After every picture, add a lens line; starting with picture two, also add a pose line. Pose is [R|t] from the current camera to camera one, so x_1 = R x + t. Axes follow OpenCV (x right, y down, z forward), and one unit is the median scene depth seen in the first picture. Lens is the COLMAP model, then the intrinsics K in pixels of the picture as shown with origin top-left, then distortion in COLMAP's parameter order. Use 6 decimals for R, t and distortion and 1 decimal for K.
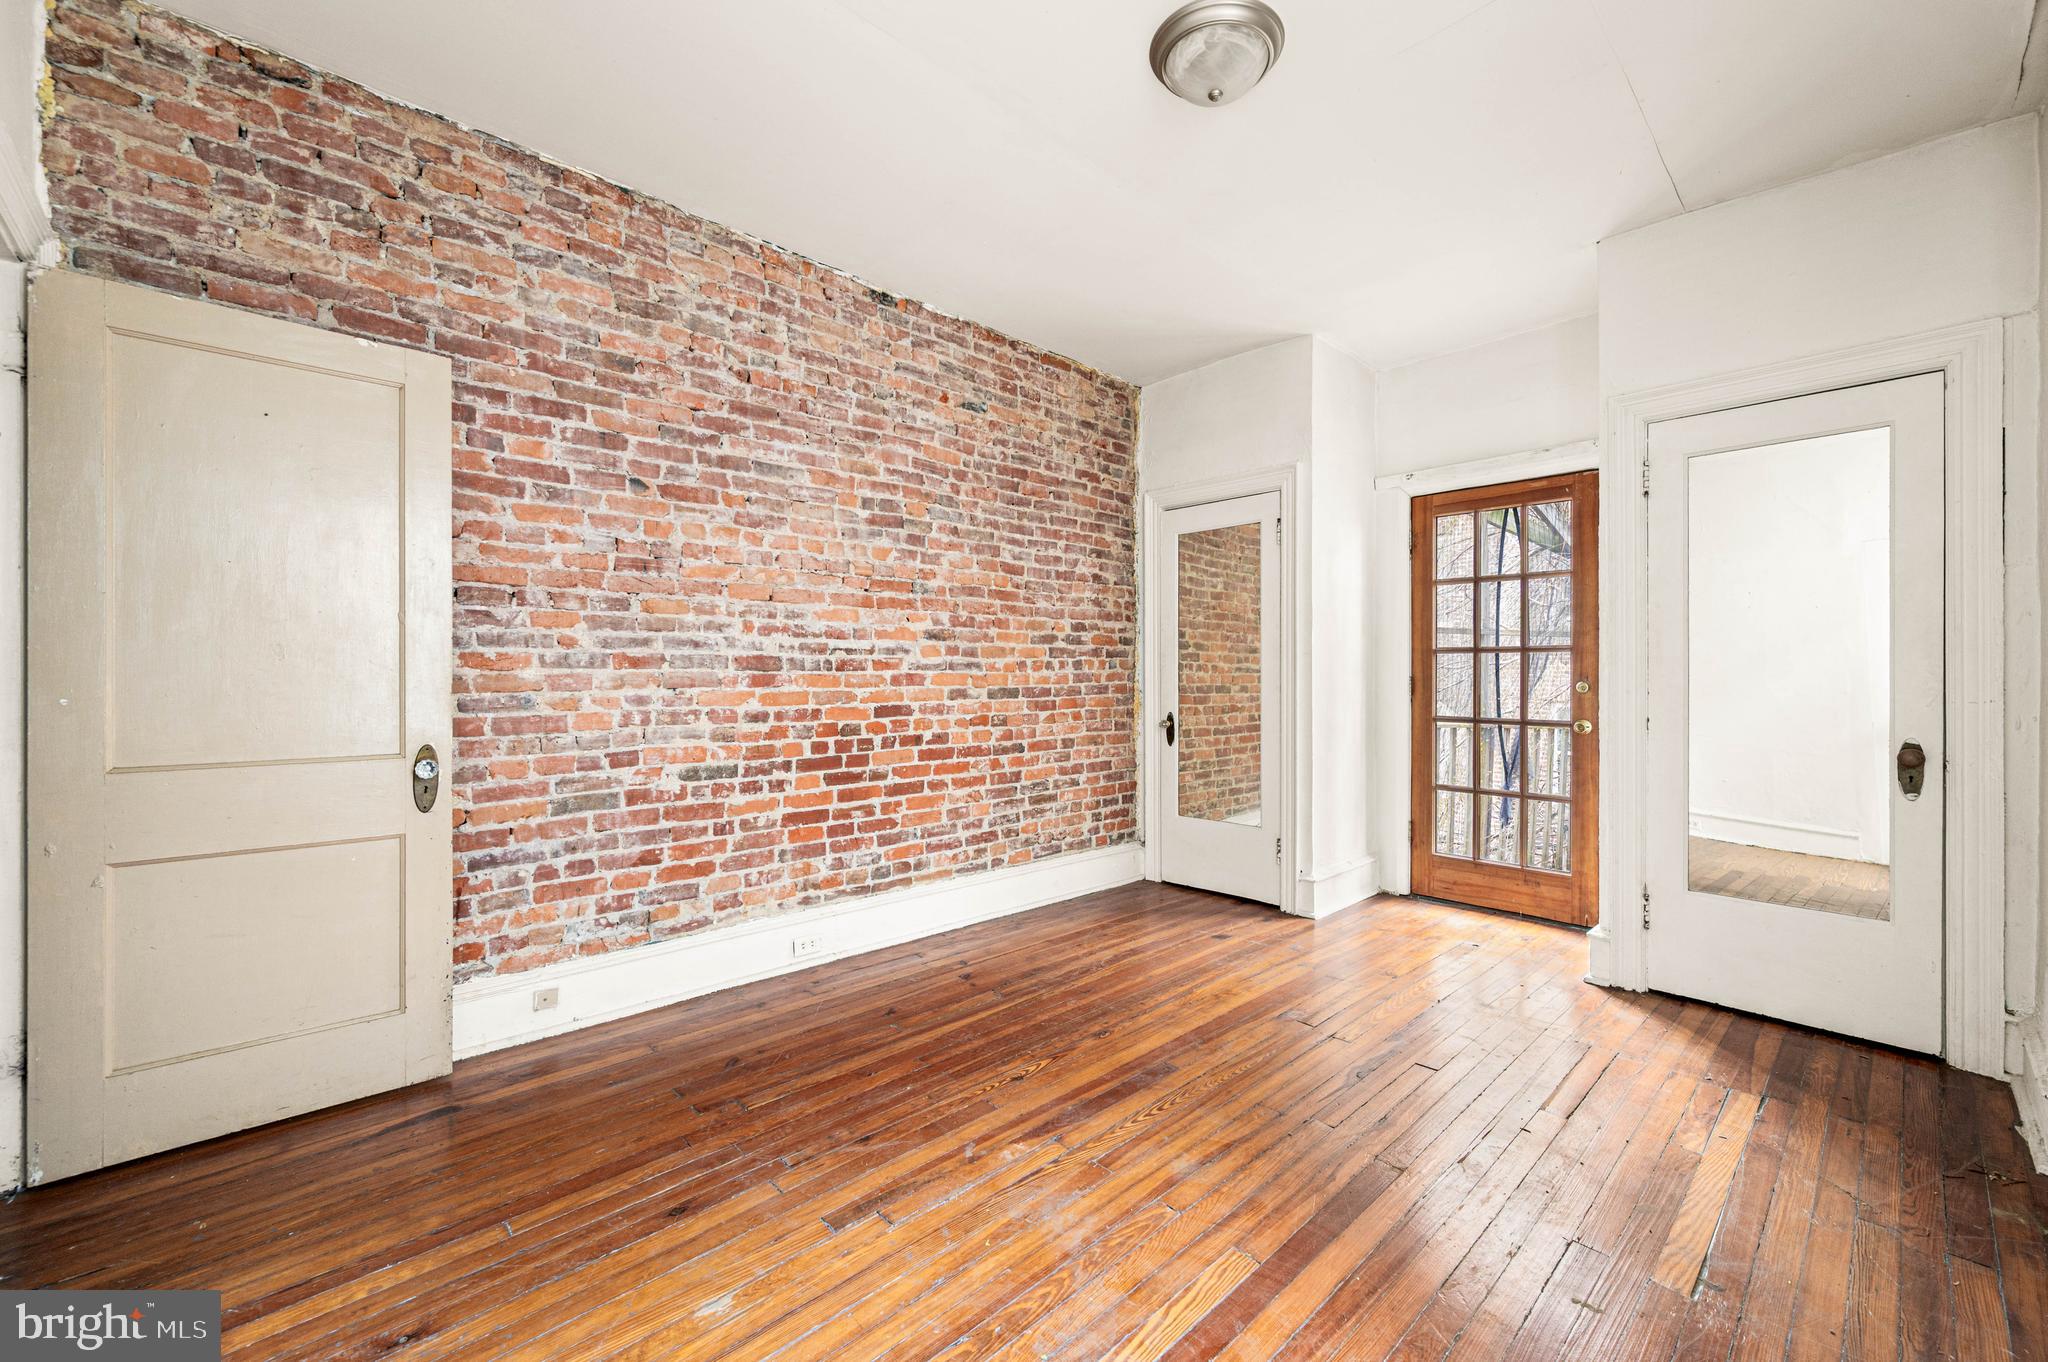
lens RADIAL K [[814.8, 0, 1093.2], [0, 814.8, 676.0], [0, 0, 1]] dist [-0.001788, -0.000182]
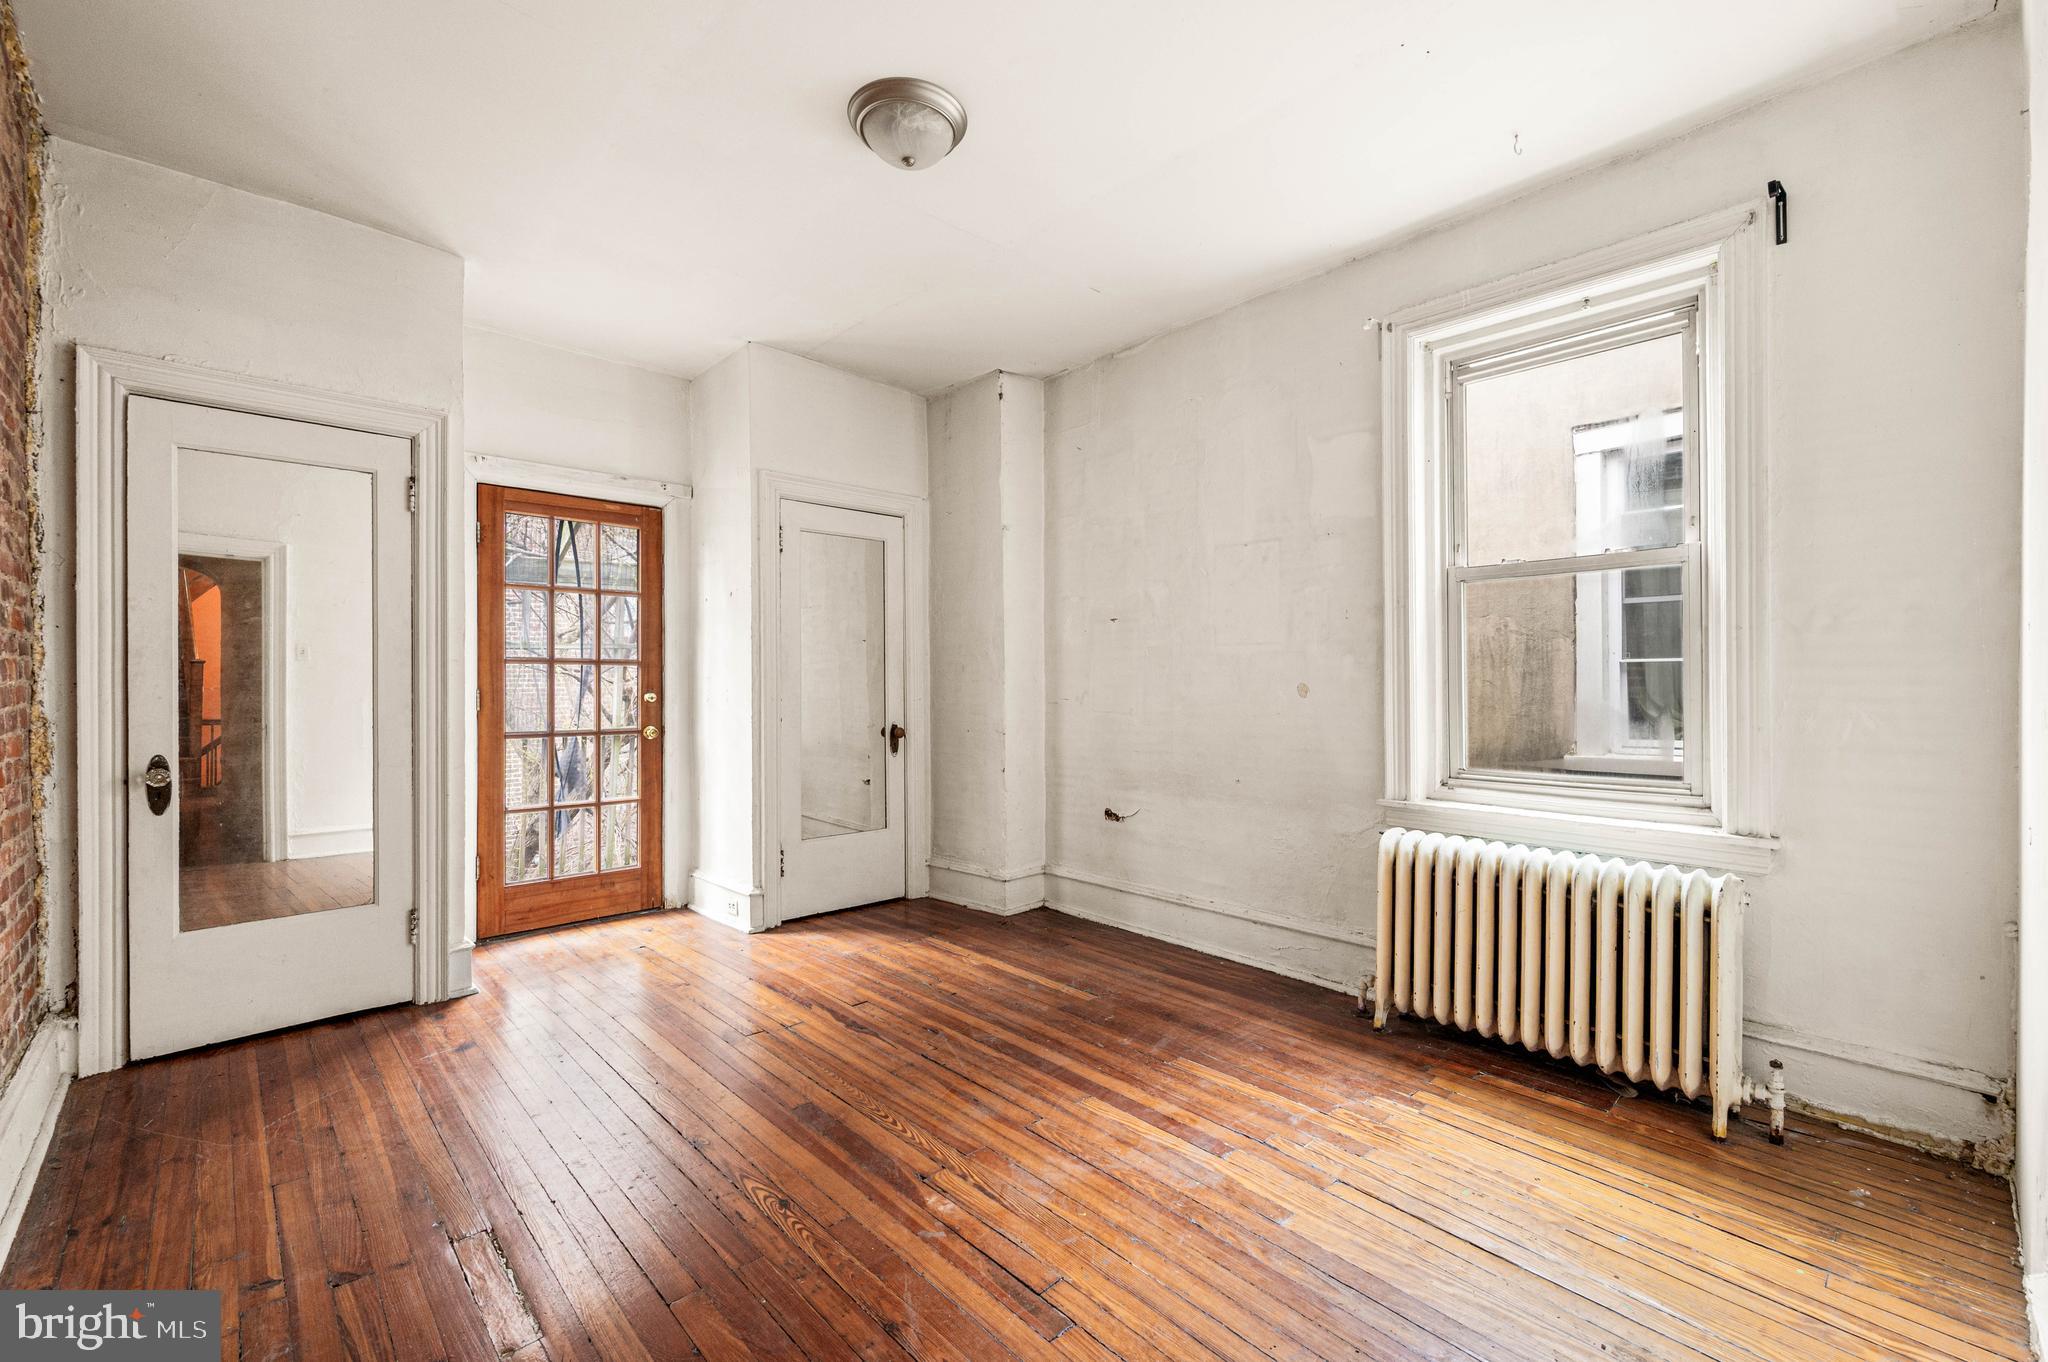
lens RADIAL K [[849.8, 0, 993.8], [0, 849.8, 676.4], [0, 0, 1]] dist [-0.001073, -0.000360]
pose [[0.049768, 0.008563, 0.998724, -0.652412], [0.005630, 0.999945, -0.008854, -0.002424], [-0.998745, 0.006064, 0.049717, 0.547523]]
